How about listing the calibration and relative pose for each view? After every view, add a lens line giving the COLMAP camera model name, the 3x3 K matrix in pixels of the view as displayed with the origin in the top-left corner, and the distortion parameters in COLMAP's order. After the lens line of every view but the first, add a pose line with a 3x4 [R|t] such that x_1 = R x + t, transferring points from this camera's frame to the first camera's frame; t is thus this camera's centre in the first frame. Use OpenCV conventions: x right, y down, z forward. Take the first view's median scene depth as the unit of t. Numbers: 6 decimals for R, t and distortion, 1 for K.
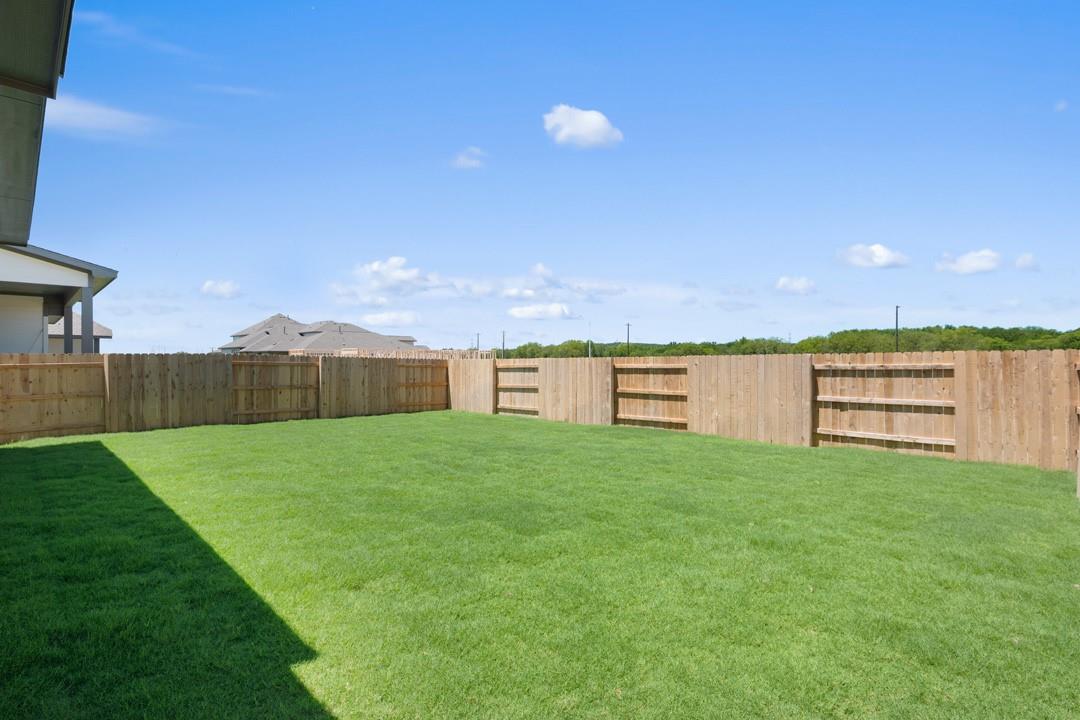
lens RADIAL K [[509.6, 0, 529.2], [0, 509.6, 361.5], [0, 0, 1]] dist [0.005527, -0.003372]
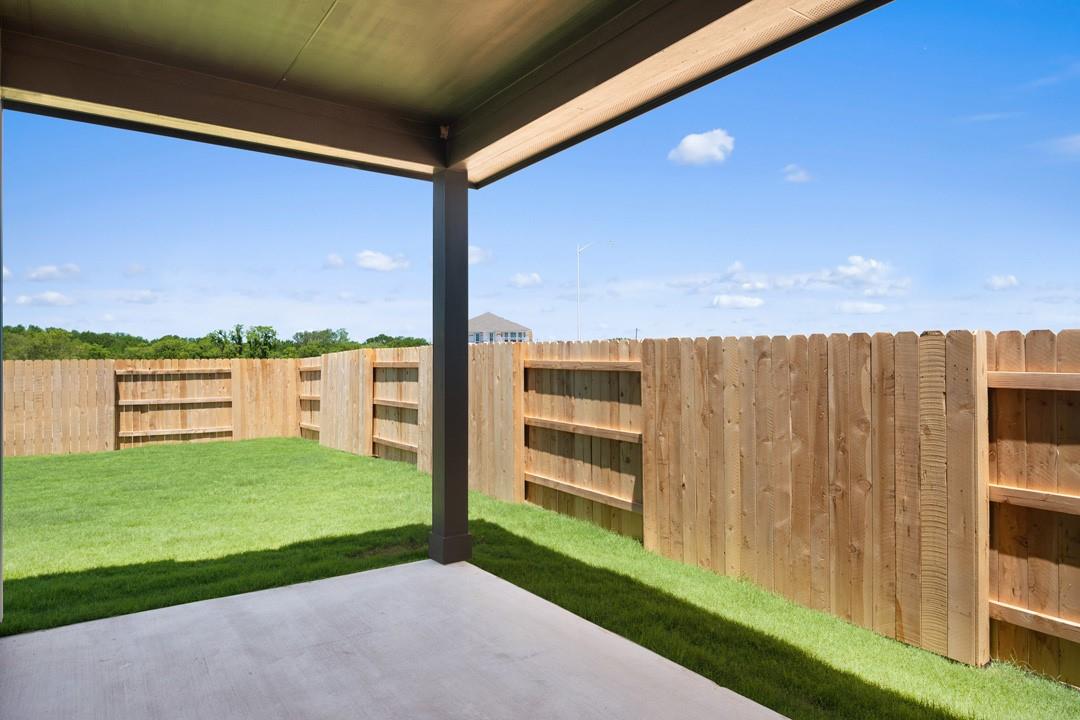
lens RADIAL K [[675.4, 0, 538.4], [0, 675.4, 365.6], [0, 0, 1]] dist [0.001171, 0.000644]
pose [[0.212430, 0.002125, 0.977174, -0.615246], [0.006055, 0.999976, -0.003490, 0.007617], [-0.977158, 0.006658, 0.212412, -0.121493]]
